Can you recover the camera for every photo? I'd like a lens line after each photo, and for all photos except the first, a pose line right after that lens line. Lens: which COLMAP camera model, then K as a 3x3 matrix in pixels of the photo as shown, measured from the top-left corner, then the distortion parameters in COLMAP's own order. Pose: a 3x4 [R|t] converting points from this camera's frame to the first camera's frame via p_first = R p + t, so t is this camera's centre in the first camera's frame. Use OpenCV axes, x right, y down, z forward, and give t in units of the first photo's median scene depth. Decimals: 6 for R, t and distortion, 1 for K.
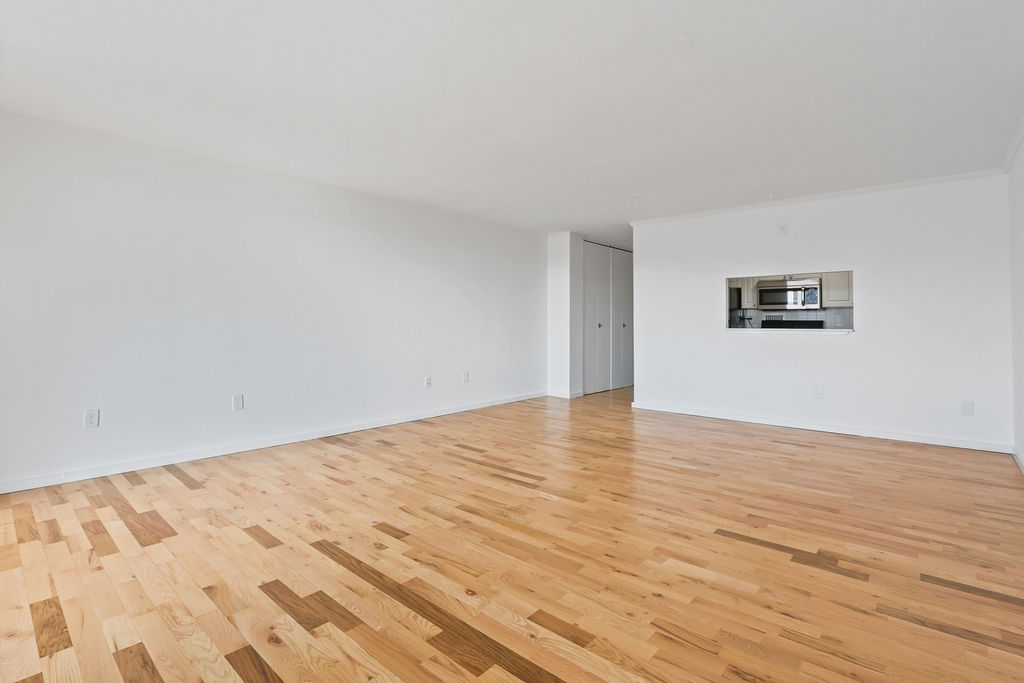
lens RADIAL K [[474.6, 0, 499.4], [0, 474.6, 329.6], [0, 0, 1]] dist [-0.013788, 0.002028]
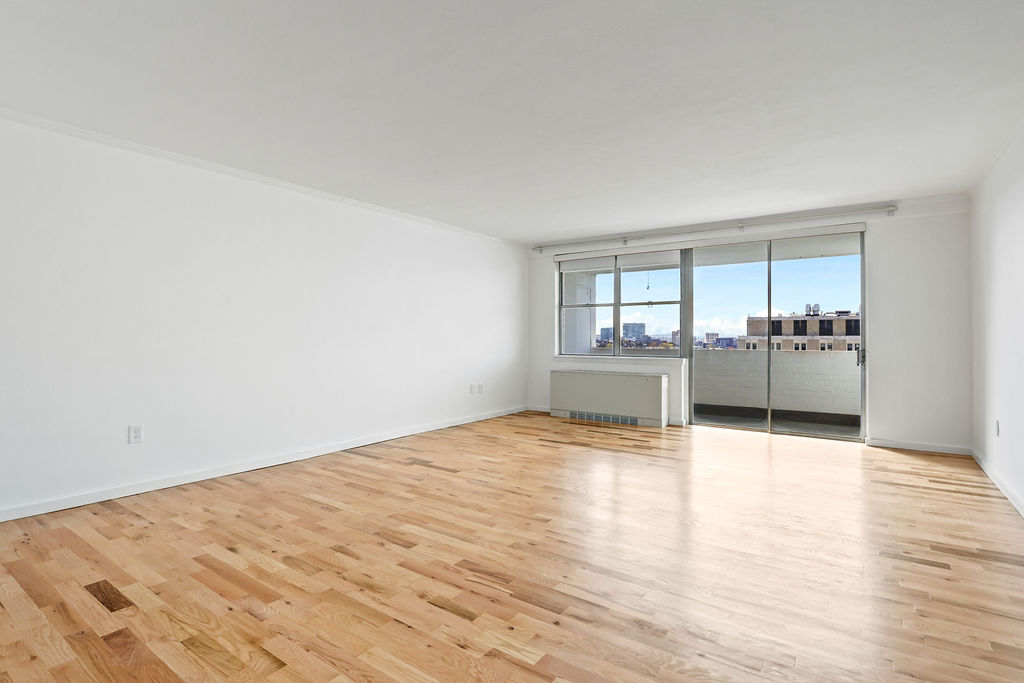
lens RADIAL K [[507.5, 0, 509.0], [0, 507.5, 336.4], [0, 0, 1]] dist [-0.002247, 0.000499]
pose [[-0.991609, -0.004240, -0.129207, 0.483812], [-0.005710, 0.999923, 0.011013, -0.029903], [0.129150, 0.011659, -0.991557, 2.510446]]
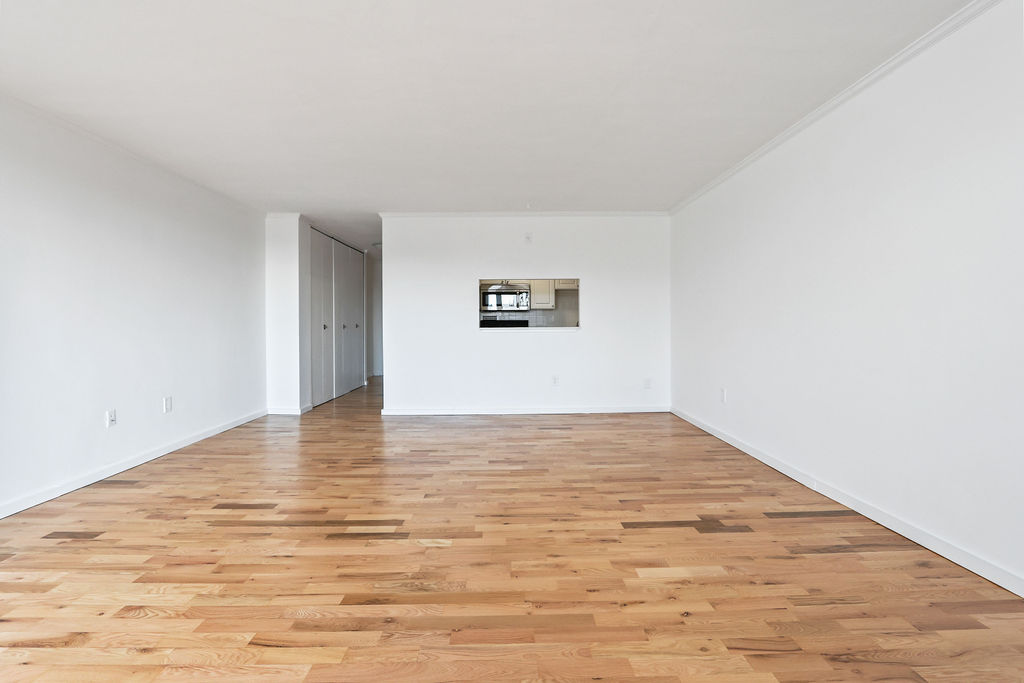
lens RADIAL K [[474.6, 0, 499.4], [0, 474.6, 329.6], [0, 0, 1]] dist [-0.013788, 0.002028]
pose [[0.741853, -0.014345, 0.670409, -0.389513], [0.016867, 0.999854, 0.002730, -0.000220], [-0.670350, 0.009283, 0.741987, 0.400104]]
